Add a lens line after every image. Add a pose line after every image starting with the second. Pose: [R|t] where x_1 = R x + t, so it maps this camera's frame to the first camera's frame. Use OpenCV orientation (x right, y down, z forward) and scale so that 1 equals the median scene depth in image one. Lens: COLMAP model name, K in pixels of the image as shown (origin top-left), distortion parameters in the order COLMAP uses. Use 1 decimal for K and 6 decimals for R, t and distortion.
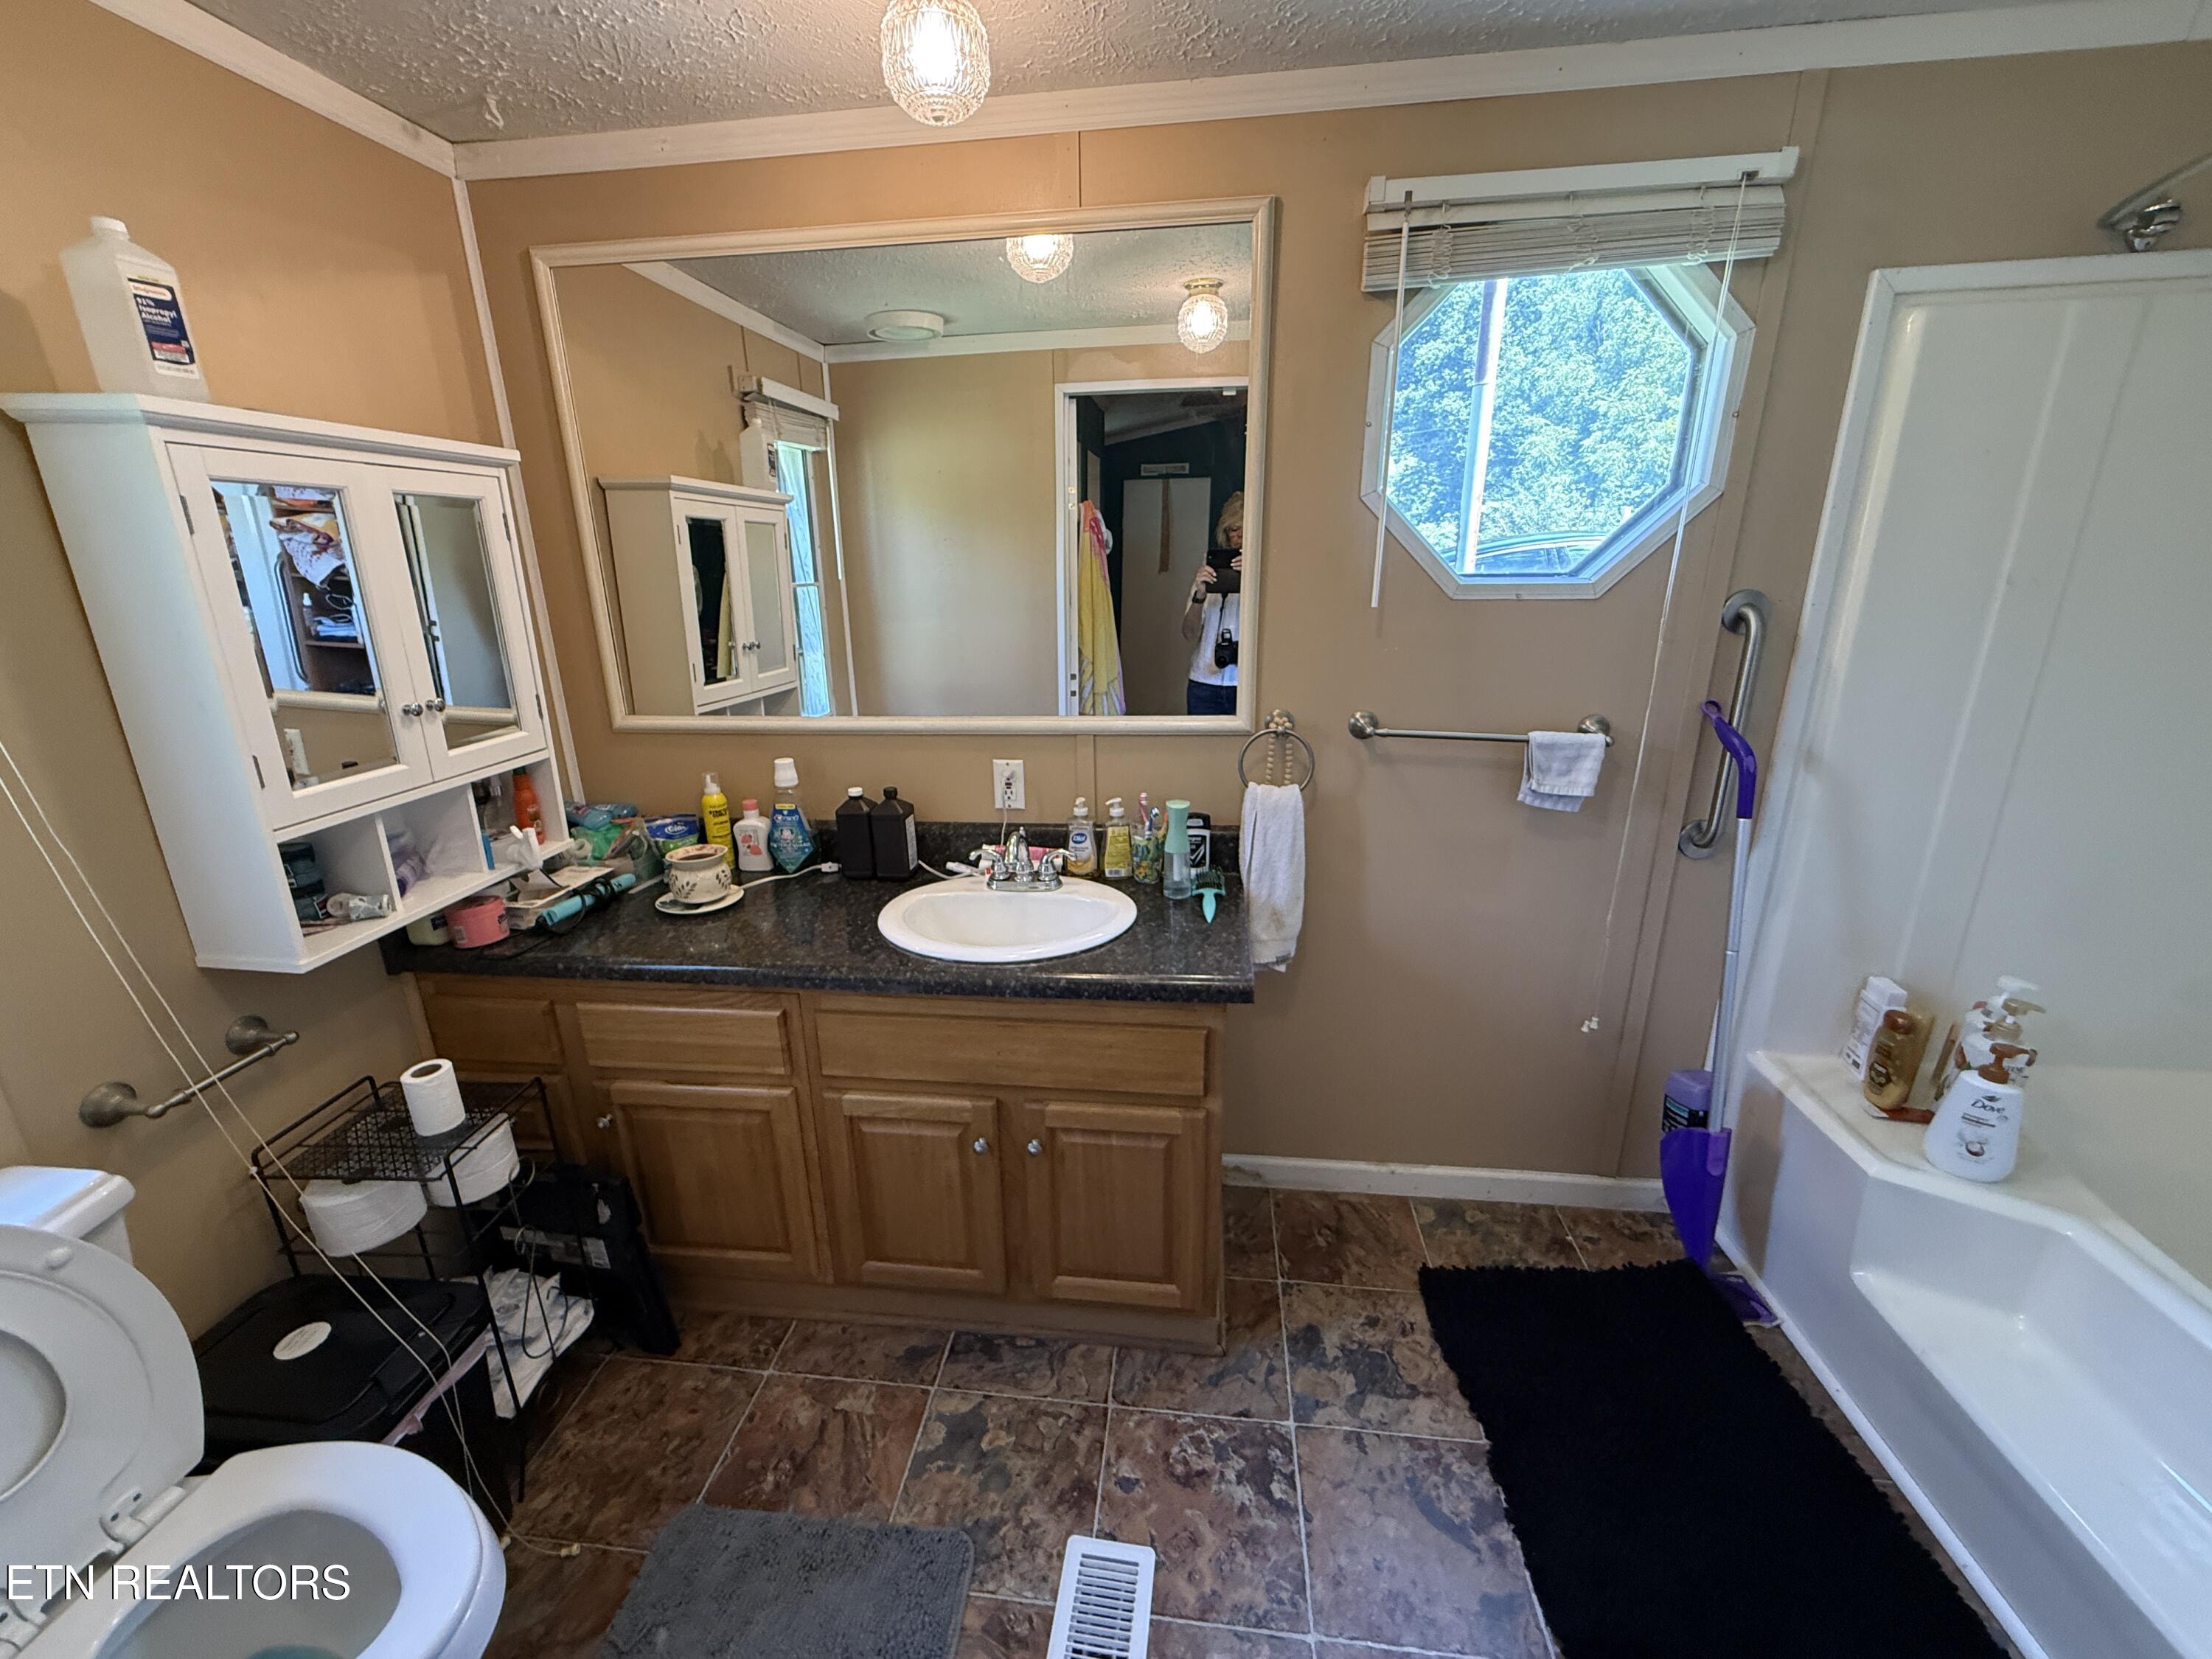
lens RADIAL K [[881.9, 0, 1105.2], [0, 881.9, 825.8], [0, 0, 1]] dist [0.000589, 0.000379]
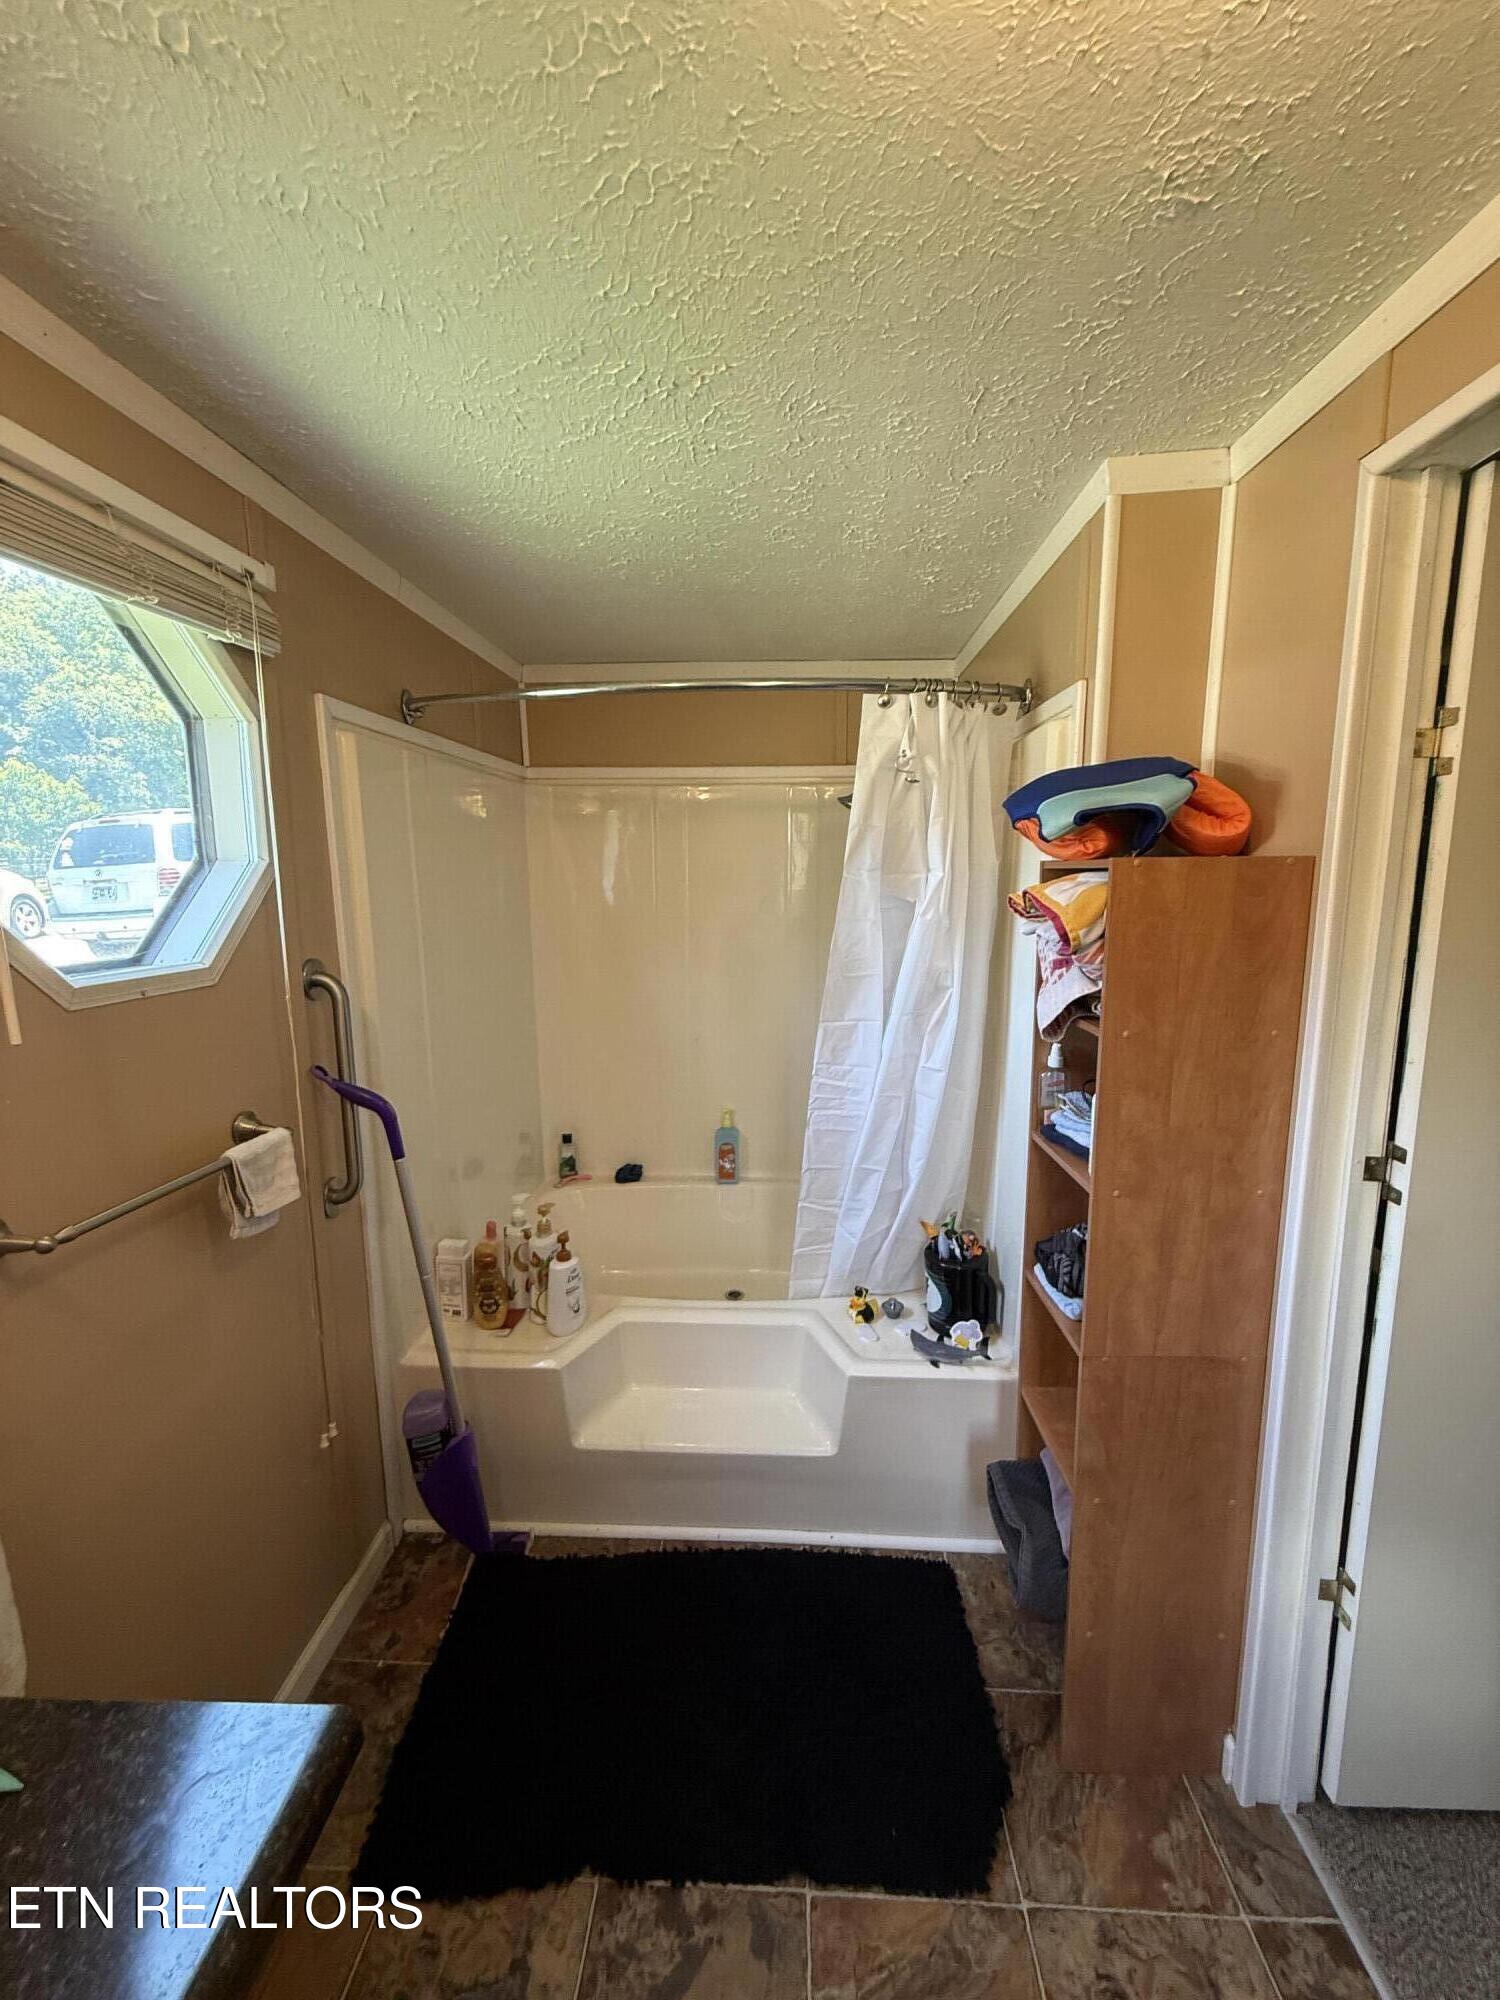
lens RADIAL K [[797.4, 0, 753.3], [0, 797.4, 987.7], [0, 0, 1]] dist [0.000589, 0.000379]
pose [[-0.067357, -0.127891, 0.989498, -0.270725], [0.296019, 0.944533, 0.142230, -0.234132], [-0.952804, 0.302491, -0.025763, 0.586078]]
